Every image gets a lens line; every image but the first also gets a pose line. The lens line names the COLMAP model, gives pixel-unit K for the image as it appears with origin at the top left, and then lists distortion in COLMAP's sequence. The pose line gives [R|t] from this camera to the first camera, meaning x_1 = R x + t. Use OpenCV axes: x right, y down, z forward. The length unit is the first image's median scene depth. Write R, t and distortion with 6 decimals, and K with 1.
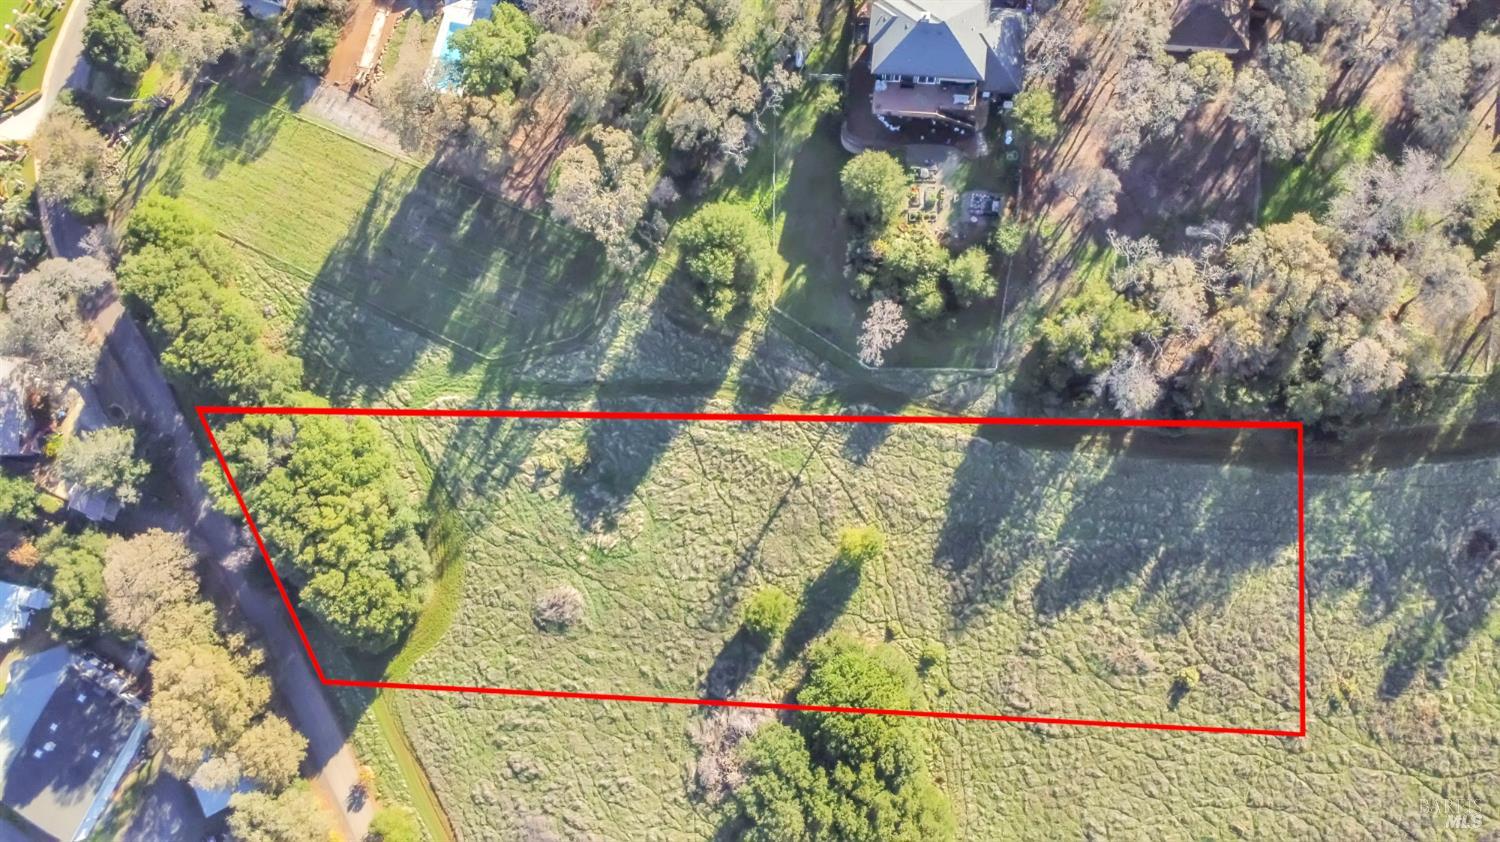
lens RADIAL K [[1089.4, 0, 749.5], [0, 1089.4, 415.3], [0, 0, 1]] dist [-0.028362, -0.012910]
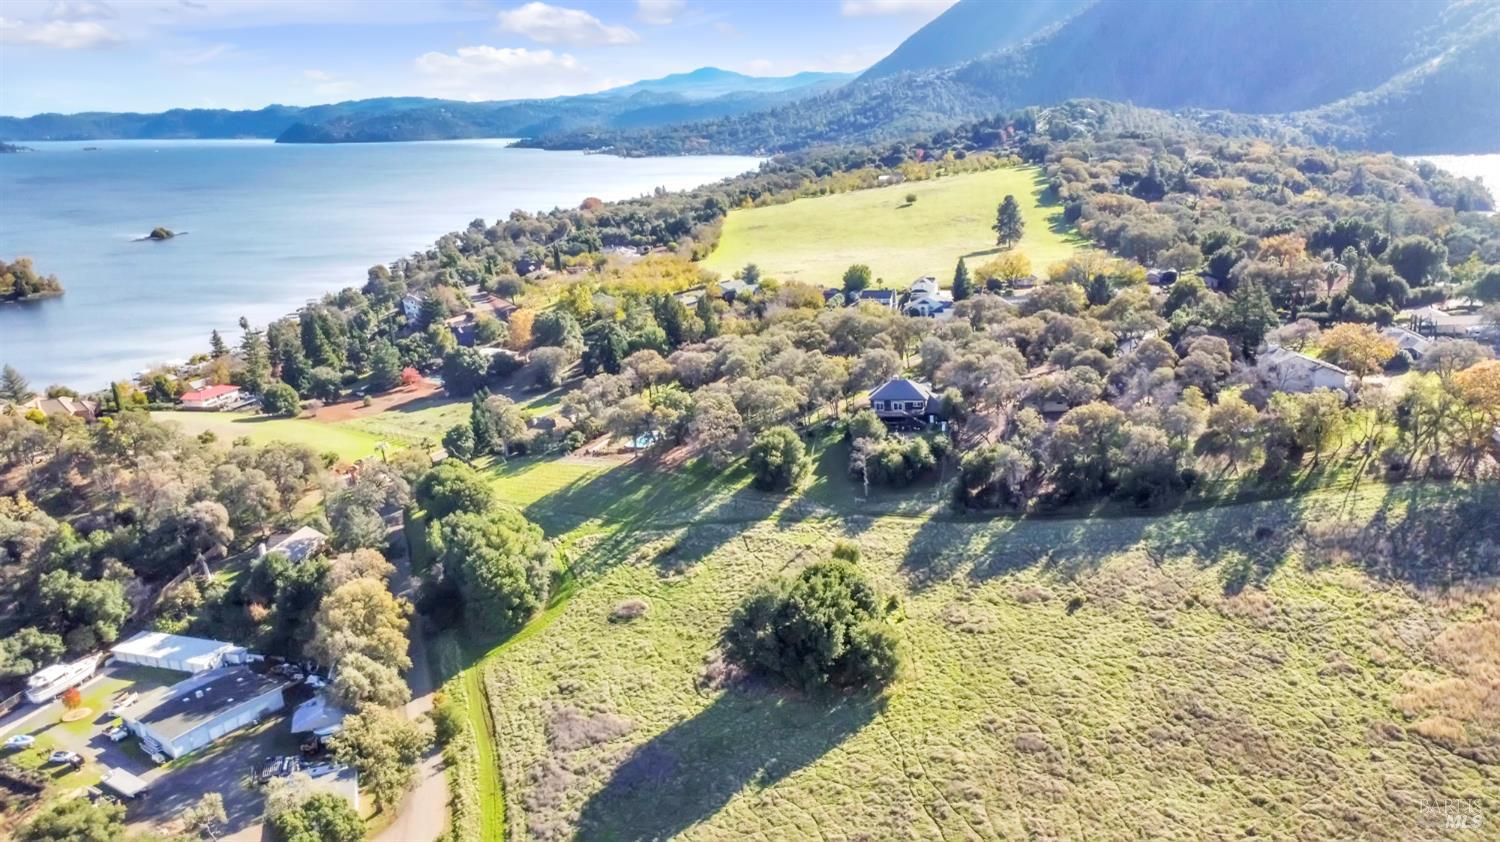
lens RADIAL K [[1089.4, 0, 749.7], [0, 1089.4, 417.1], [0, 0, 1]] dist [-0.028362, -0.012910]
pose [[0.988356, 0.055639, -0.141620, 0.169994], [-0.151726, 0.430434, -0.889779, 1.367075], [0.011452, 0.900906, 0.433864, 0.187461]]
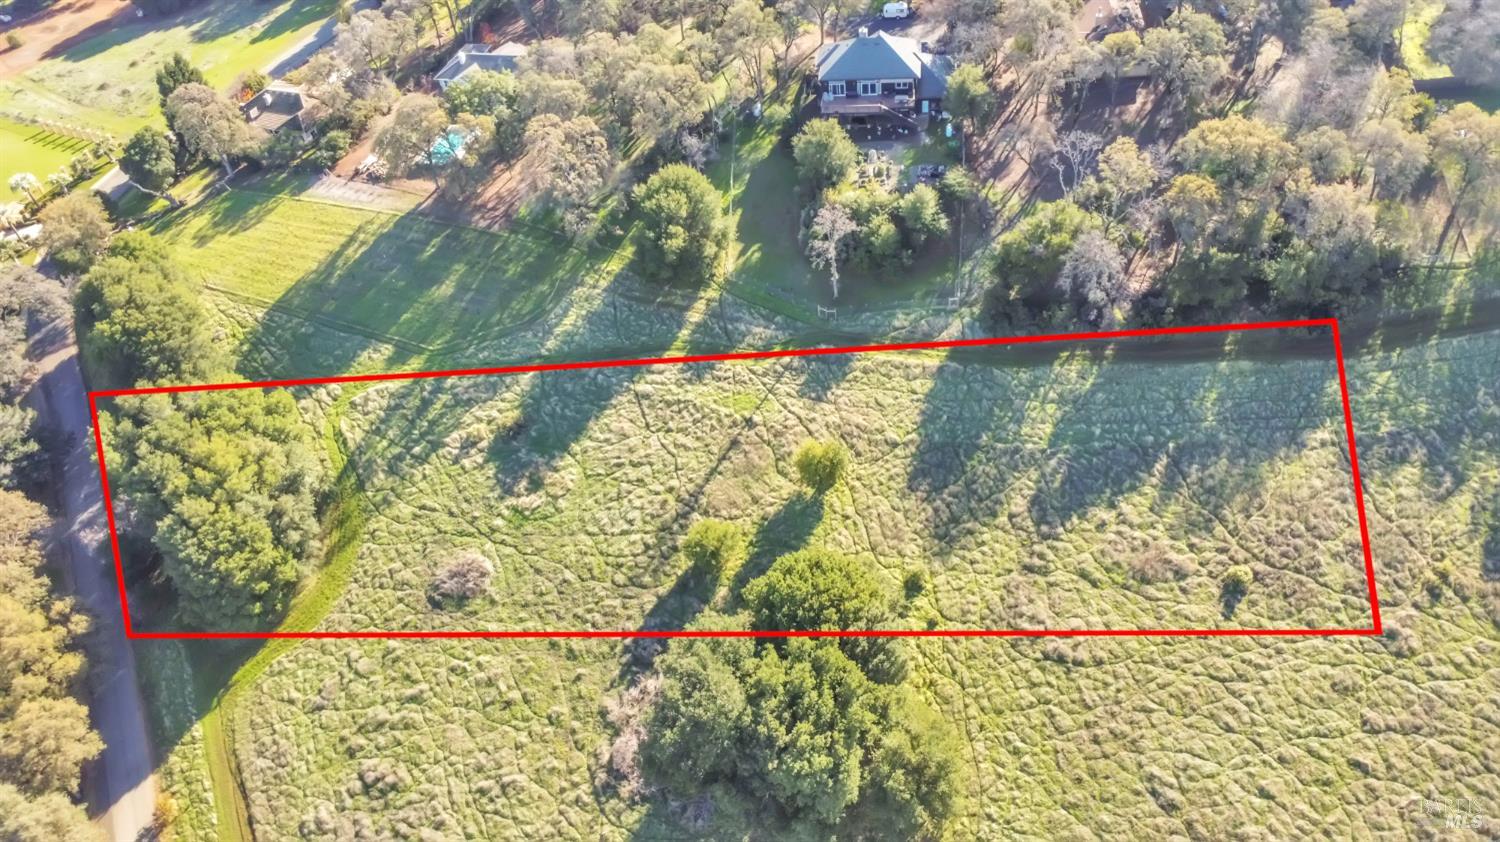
lens RADIAL K [[1089.4, 0, 746.9], [0, 1089.4, 413.3], [0, 0, 1]] dist [-0.028362, -0.012910]
pose [[0.999880, 0.007528, -0.013538, 0.054330], [-0.013935, 0.818825, -0.573874, 0.578313], [0.006765, 0.573994, 0.818832, 0.272234]]
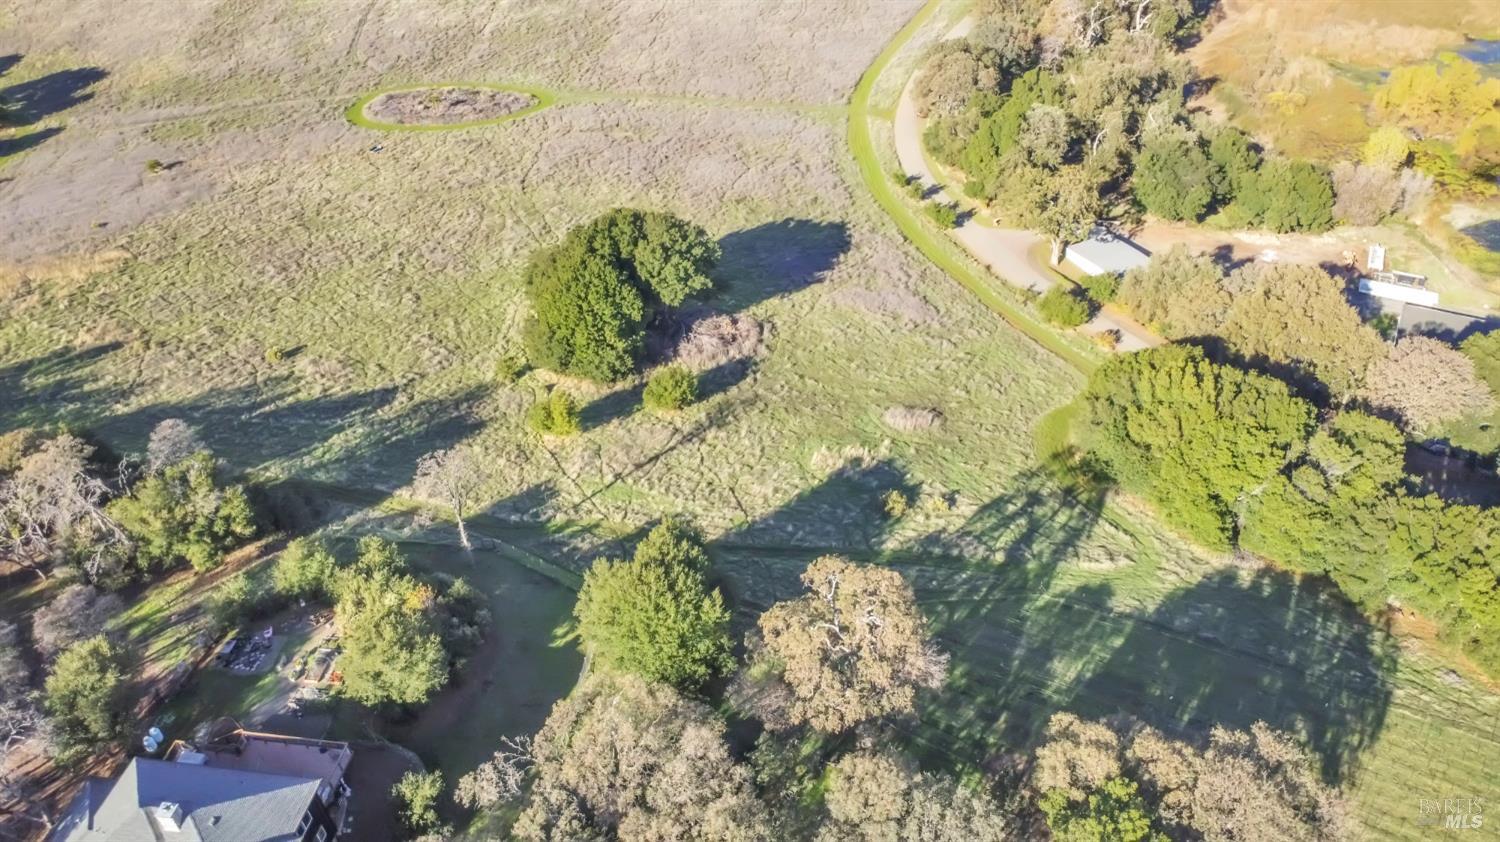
lens RADIAL K [[1089.4, 0, 748.0], [0, 1089.4, 419.0], [0, 0, 1]] dist [-0.028362, -0.012910]
pose [[-0.987233, 0.096340, 0.126844, -0.164629], [0.066479, -0.474454, 0.877766, -0.648988], [0.144746, 0.874992, 0.461992, 0.609281]]
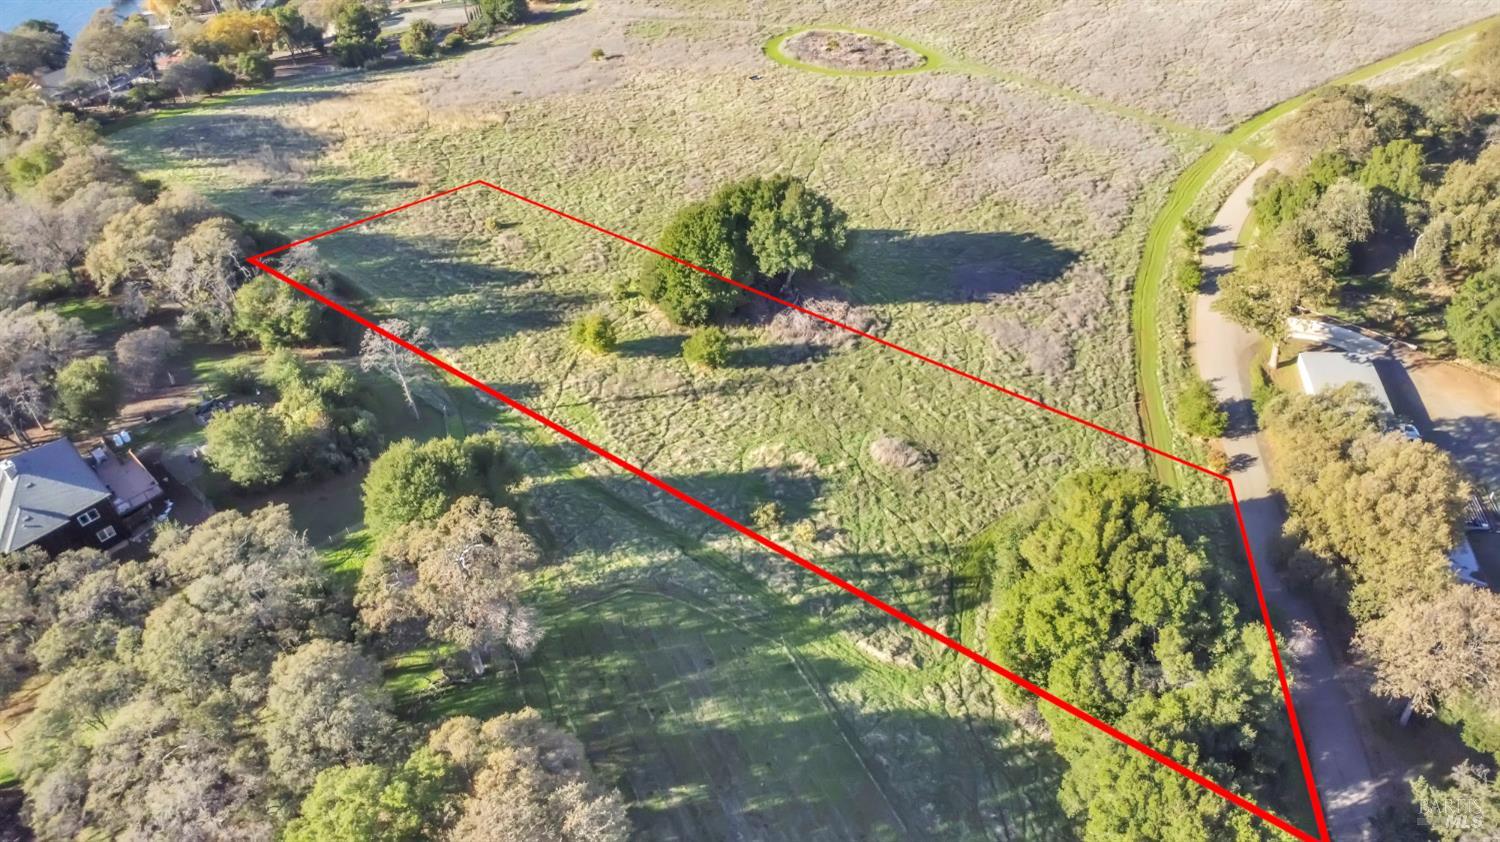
lens RADIAL K [[1089.4, 0, 747.4], [0, 1089.4, 423.2], [0, 0, 1]] dist [-0.028362, -0.012910]
pose [[-0.760949, -0.244876, 0.600827, -0.628208], [0.645041, -0.385224, 0.659942, -0.483156], [0.069849, 0.889741, 0.451091, 0.623295]]
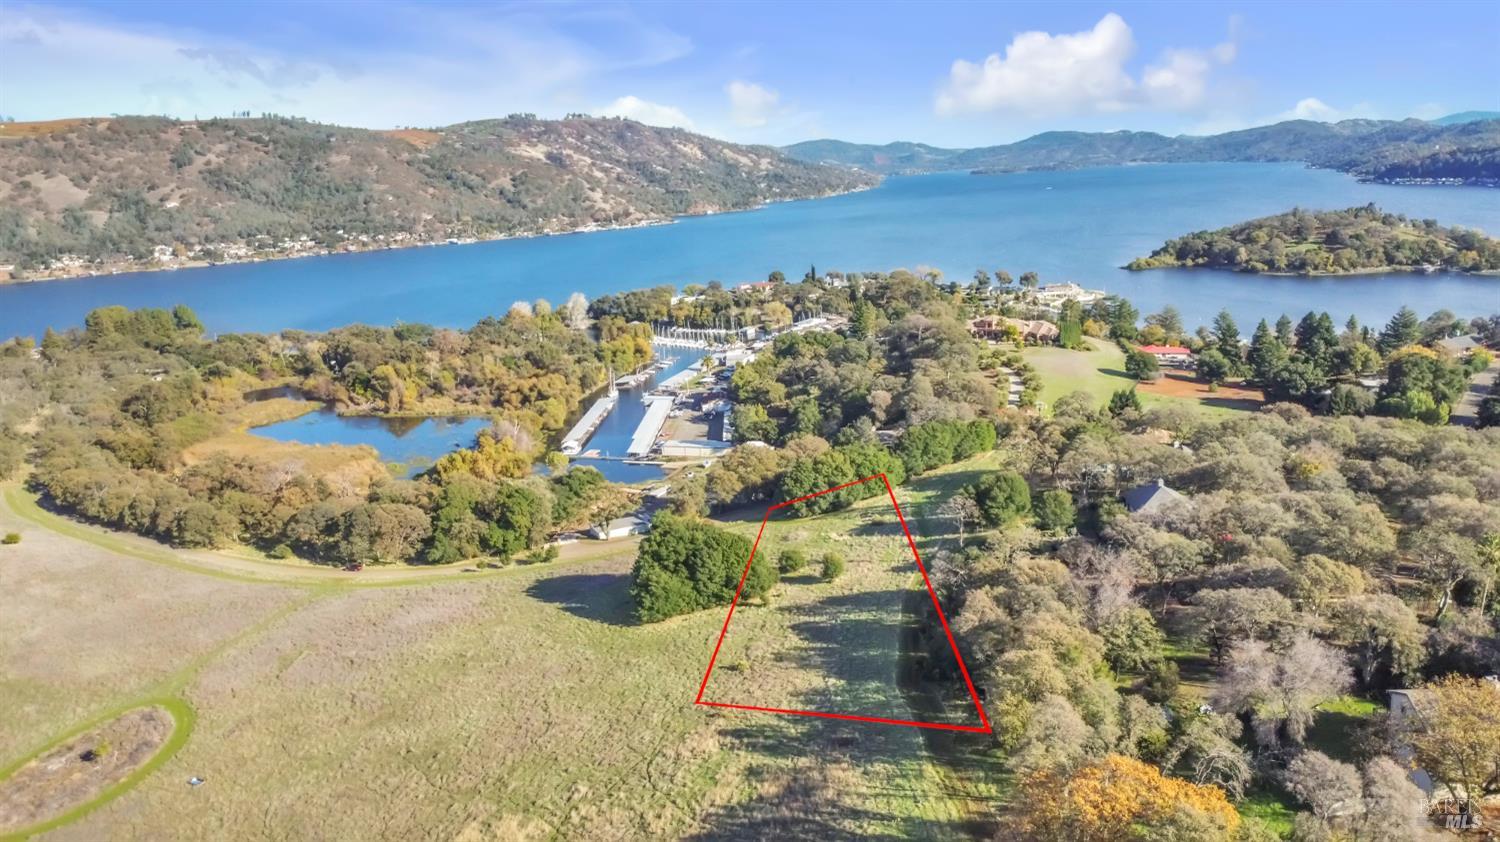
lens RADIAL K [[1089.4, 0, 747.6], [0, 1089.4, 407.6], [0, 0, 1]] dist [-0.028362, -0.012910]
pose [[-0.040322, 0.307477, -0.950701, 1.536271], [-0.974779, 0.196914, 0.105030, 0.027351], [0.219501, 0.930958, 0.291782, 0.289612]]
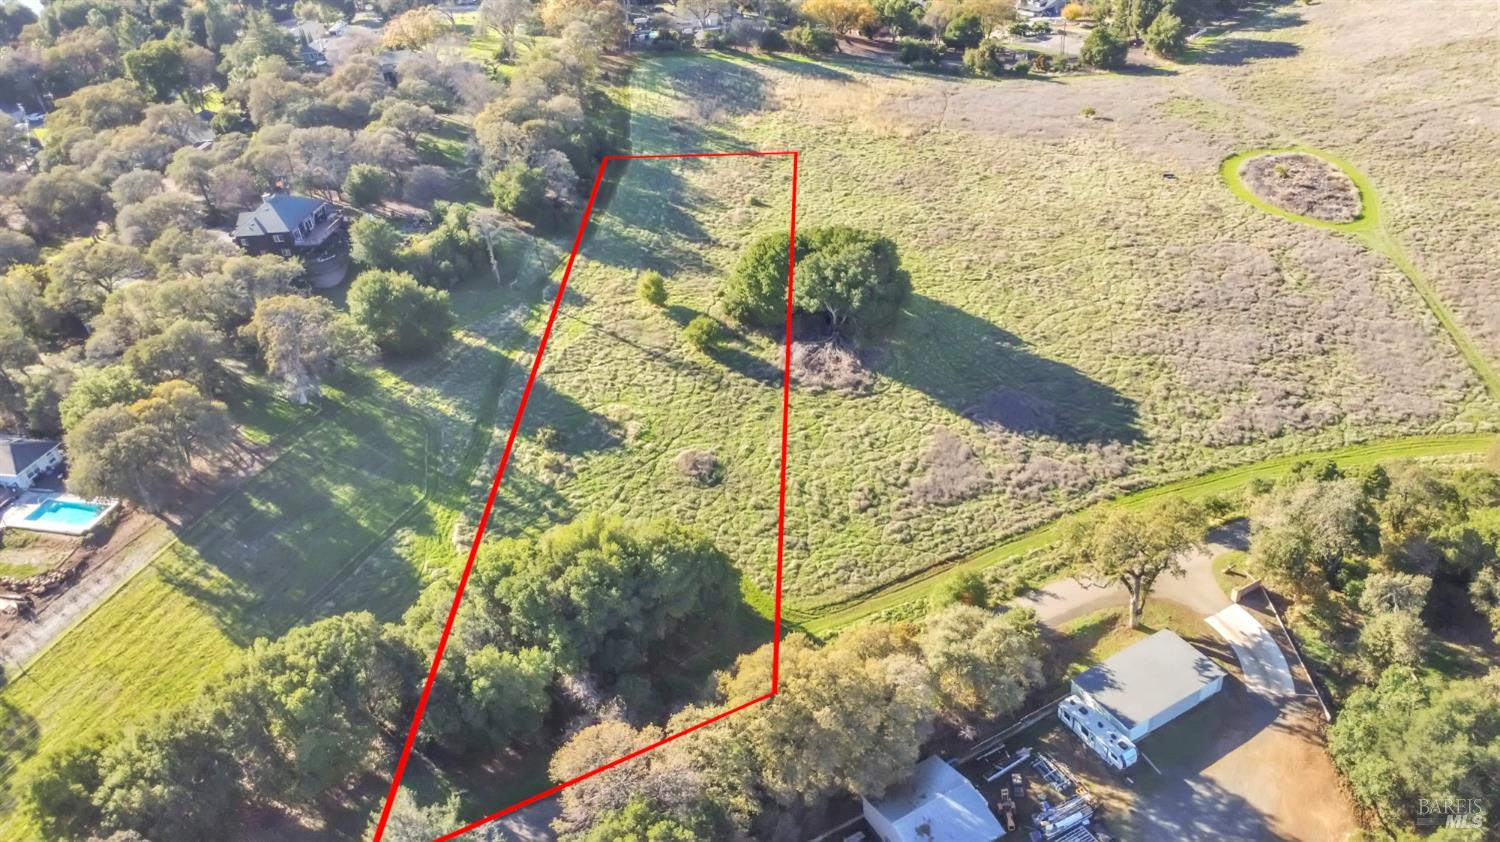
lens RADIAL K [[1089.4, 0, 746.3], [0, 1089.4, 421.6], [0, 0, 1]] dist [-0.028362, -0.012910]
pose [[0.005310, -0.453251, 0.891367, -1.101209], [0.997314, 0.067513, 0.028388, 0.202834], [-0.073045, 0.888823, 0.452392, 0.548839]]
